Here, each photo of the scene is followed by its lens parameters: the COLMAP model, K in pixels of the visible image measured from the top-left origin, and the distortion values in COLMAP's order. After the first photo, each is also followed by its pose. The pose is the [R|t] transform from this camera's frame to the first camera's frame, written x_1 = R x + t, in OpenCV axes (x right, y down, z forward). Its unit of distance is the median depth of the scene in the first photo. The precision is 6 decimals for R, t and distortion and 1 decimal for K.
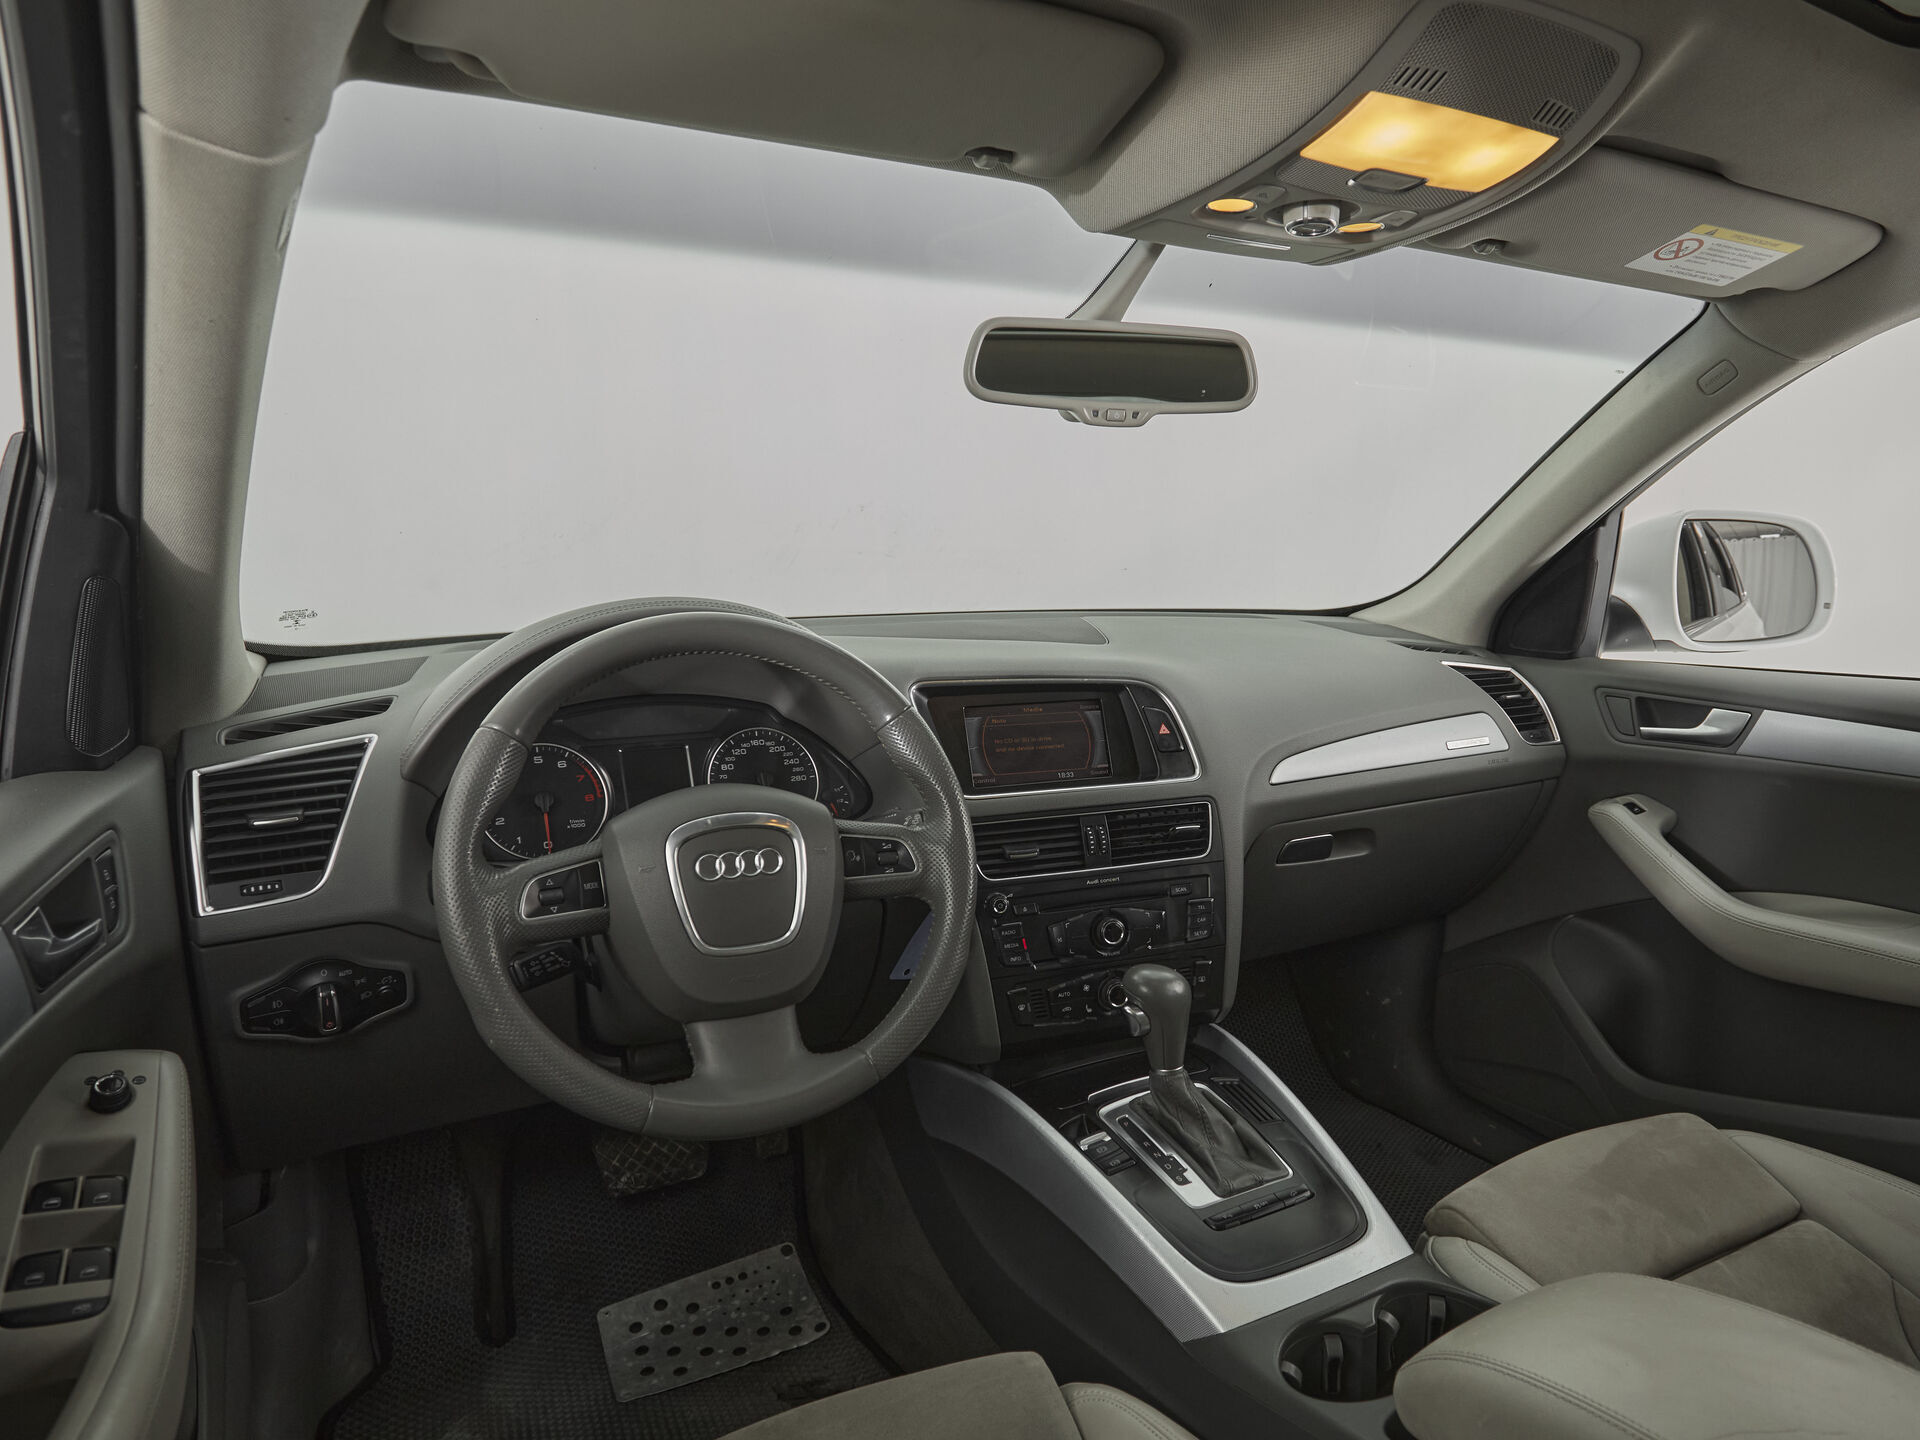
lens RADIAL K [[1075.8, 0, 960.1], [0, 1075.8, 751.0], [0, 0, 1]] dist [-0.002986, -0.000233]
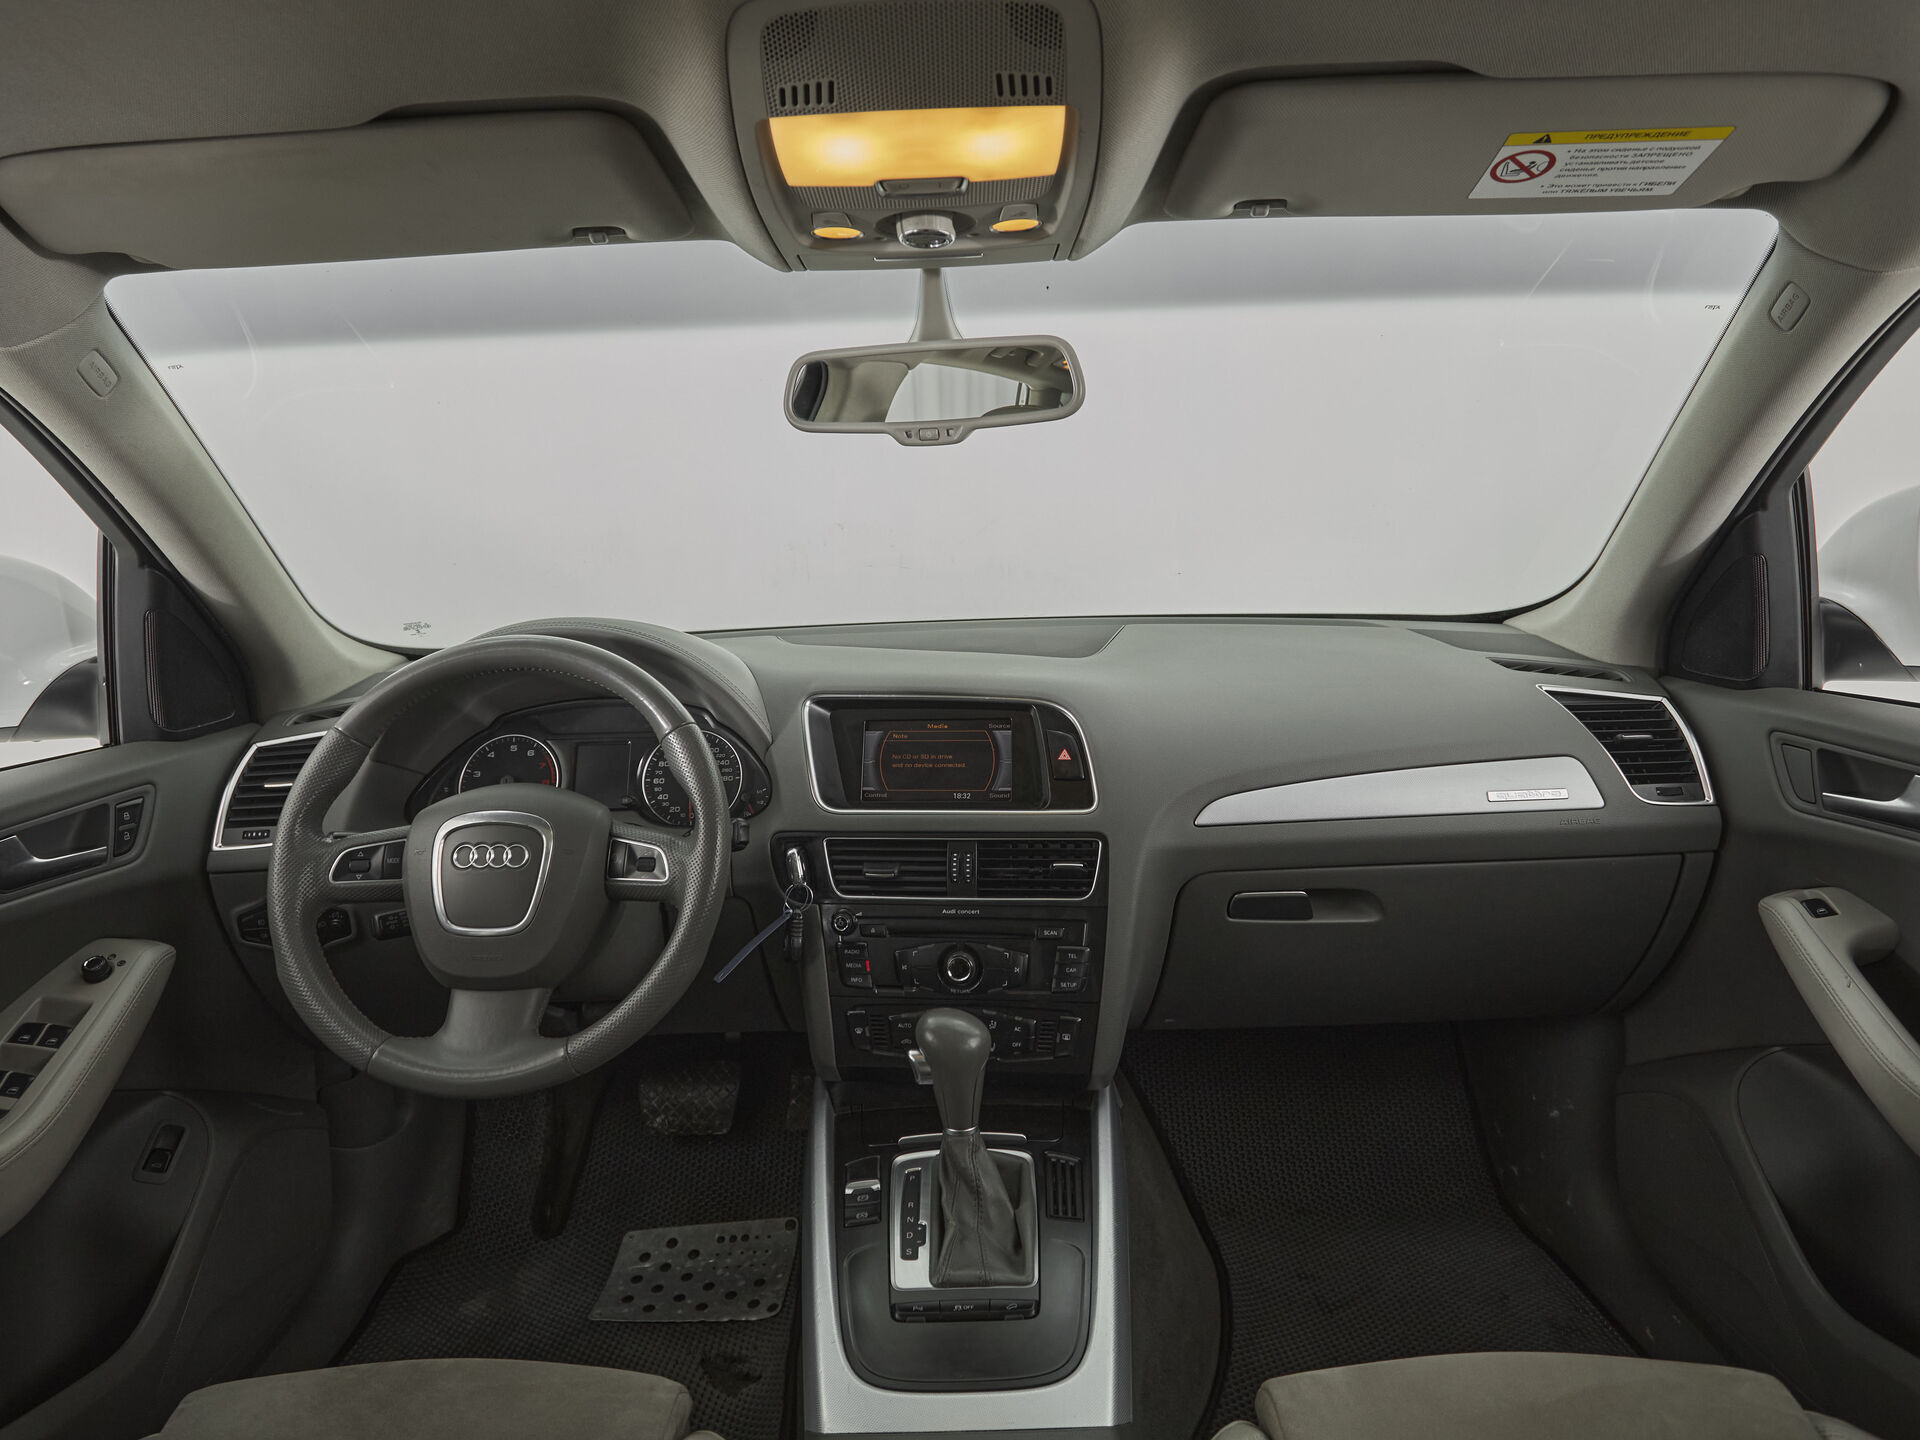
lens RADIAL K [[1034.0, 0, 909.5], [0, 1034.0, 657.4], [0, 0, 1]] dist [-0.003435, 0.000148]
pose [[0.886673, 0.022384, -0.461855, 0.493181], [-0.053073, 0.997153, -0.053562, -0.050450], [0.459341, 0.072004, 0.885337, 0.149599]]
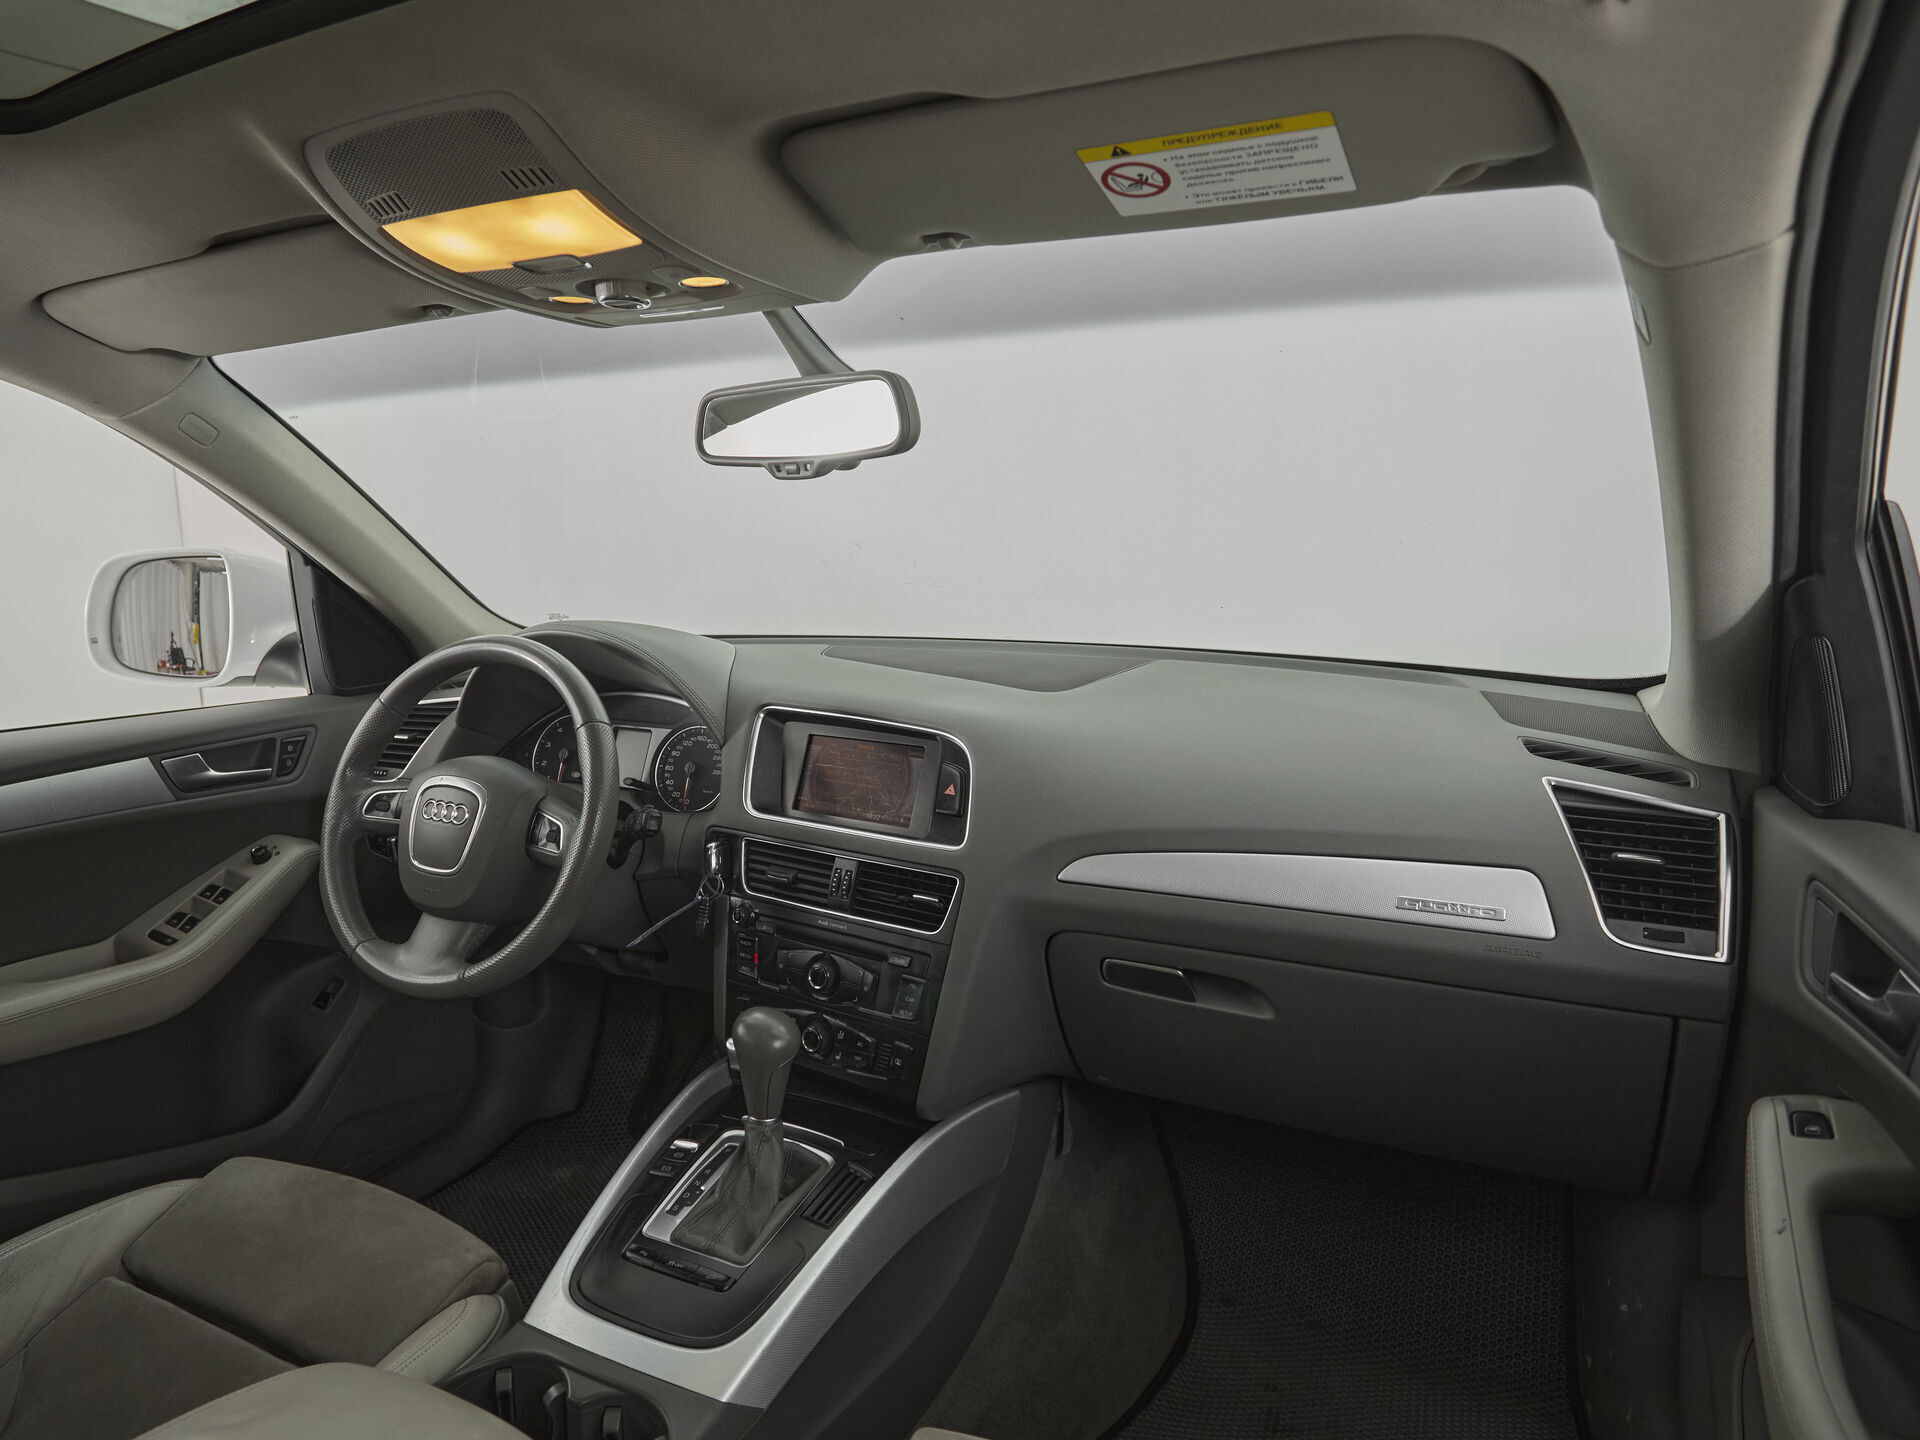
lens RADIAL K [[1036.2, 0, 882.7], [0, 1036.2, 712.9], [0, 0, 1]] dist [-0.002145, -0.000317]
pose [[0.620283, 0.126875, -0.774049, 0.854425], [-0.139809, 0.988912, 0.050058, -0.124759], [0.771818, 0.077169, 0.631144, 0.400420]]
